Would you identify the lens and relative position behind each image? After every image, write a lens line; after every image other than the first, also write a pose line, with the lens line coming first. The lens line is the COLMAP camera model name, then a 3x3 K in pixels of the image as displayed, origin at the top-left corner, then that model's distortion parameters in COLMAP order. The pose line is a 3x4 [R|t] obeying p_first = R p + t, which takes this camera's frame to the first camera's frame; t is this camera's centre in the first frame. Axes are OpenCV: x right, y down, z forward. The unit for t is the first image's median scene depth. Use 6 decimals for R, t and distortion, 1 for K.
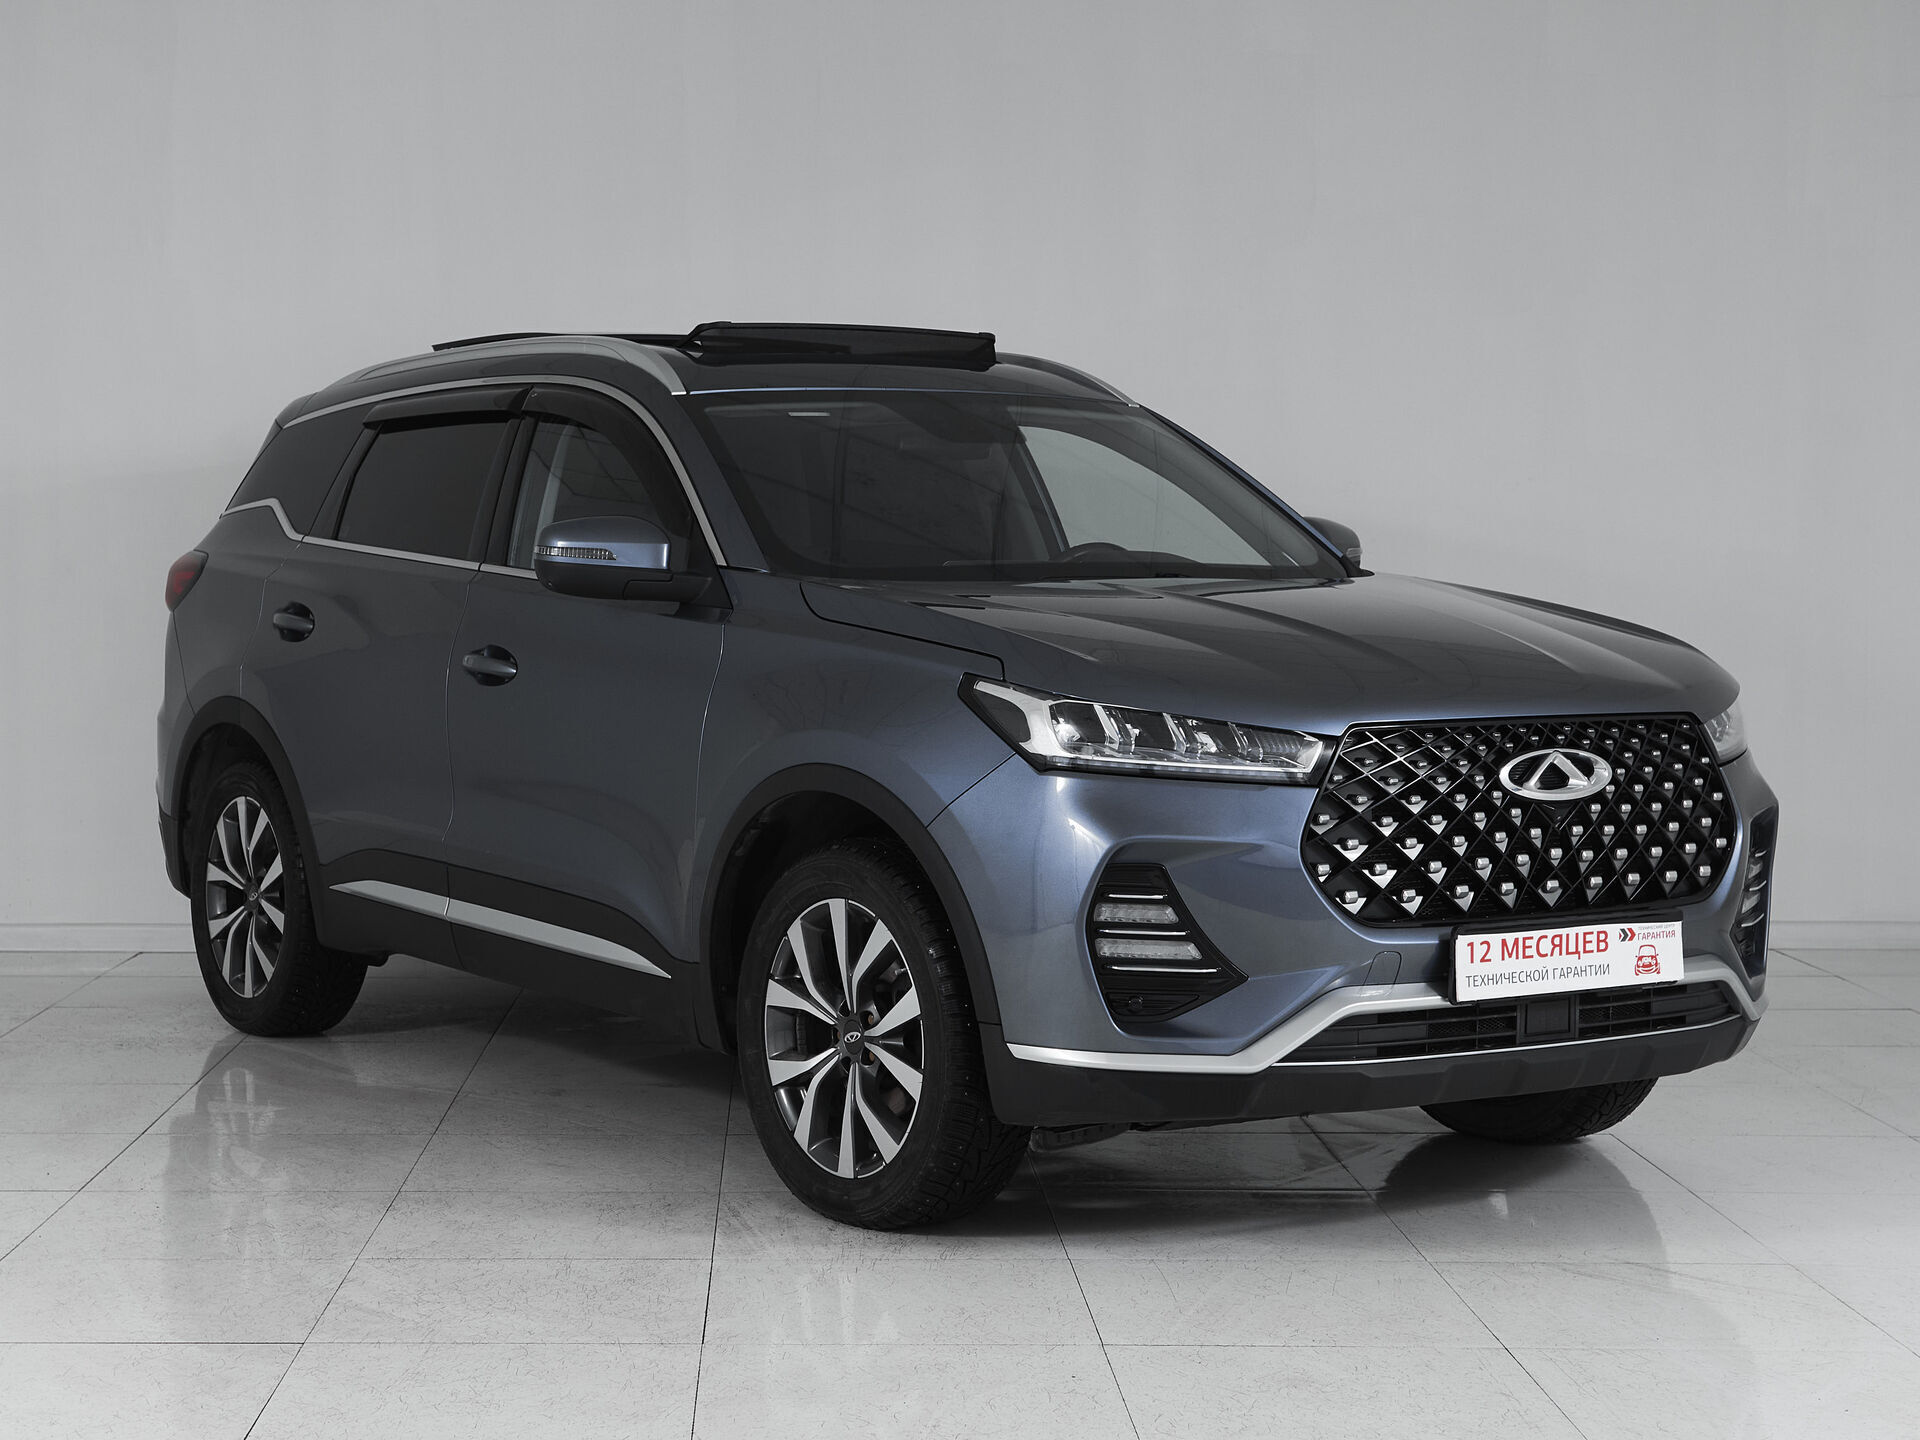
lens RADIAL K [[4048.9, 0, 960.0], [0, 4048.9, 720.0], [0, 0, 1]] dist [0.041611, 0.025026]
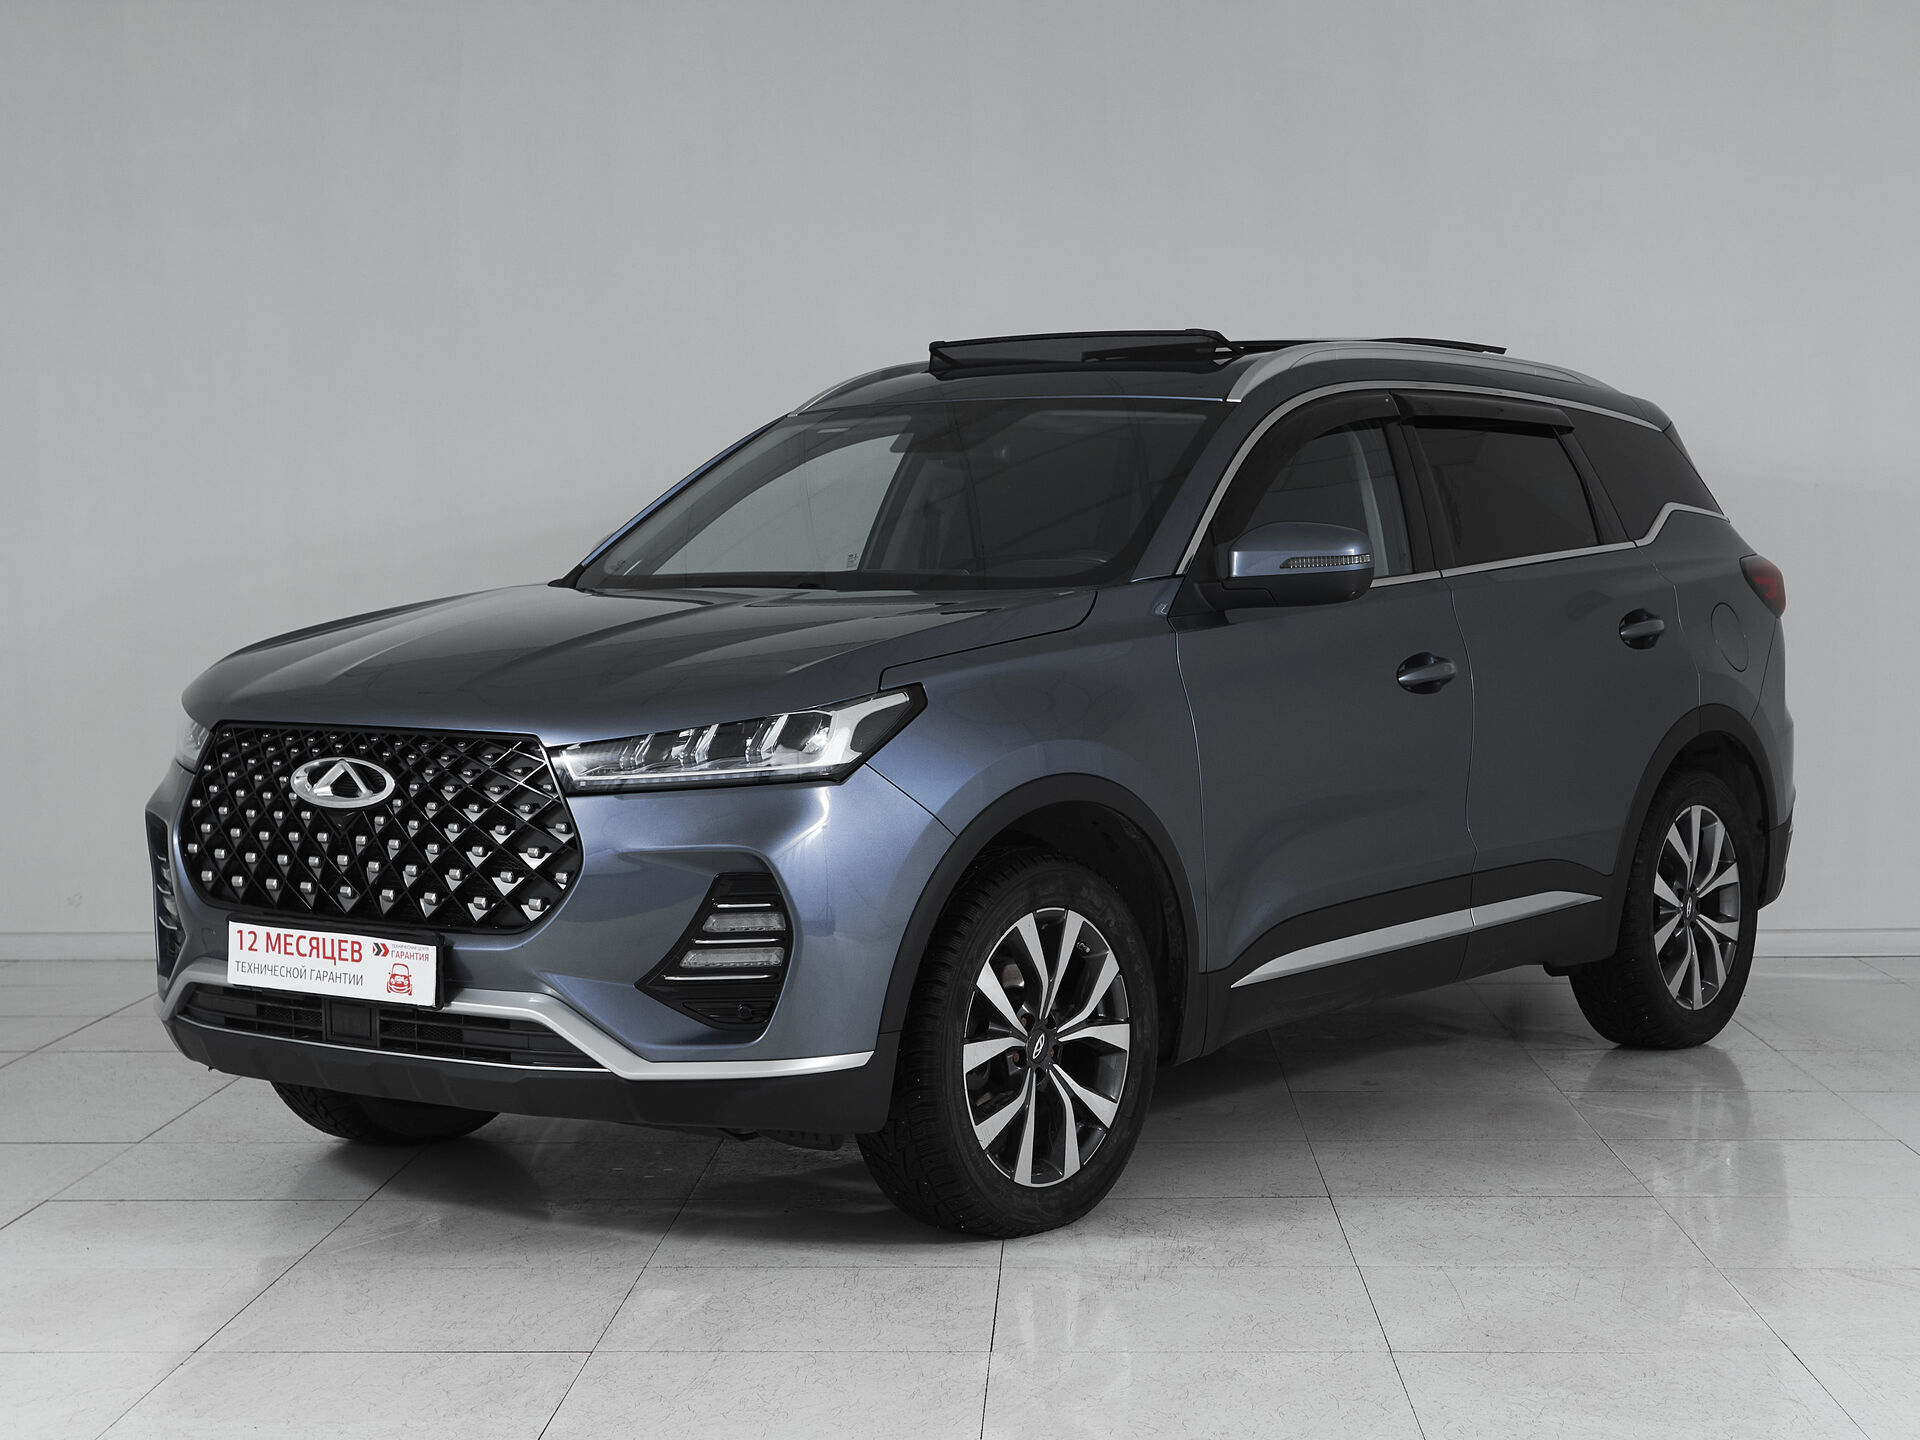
lens RADIAL K [[4048.9, 0, 960.0], [0, 4048.9, 720.0], [0, 0, 1]] dist [0.041611, 0.025026]
pose [[0.262434, 0.055443, -0.963356, 1.171833], [-0.050520, 0.997768, 0.043662, -0.054621], [0.963627, 0.037210, 0.264649, 0.882836]]
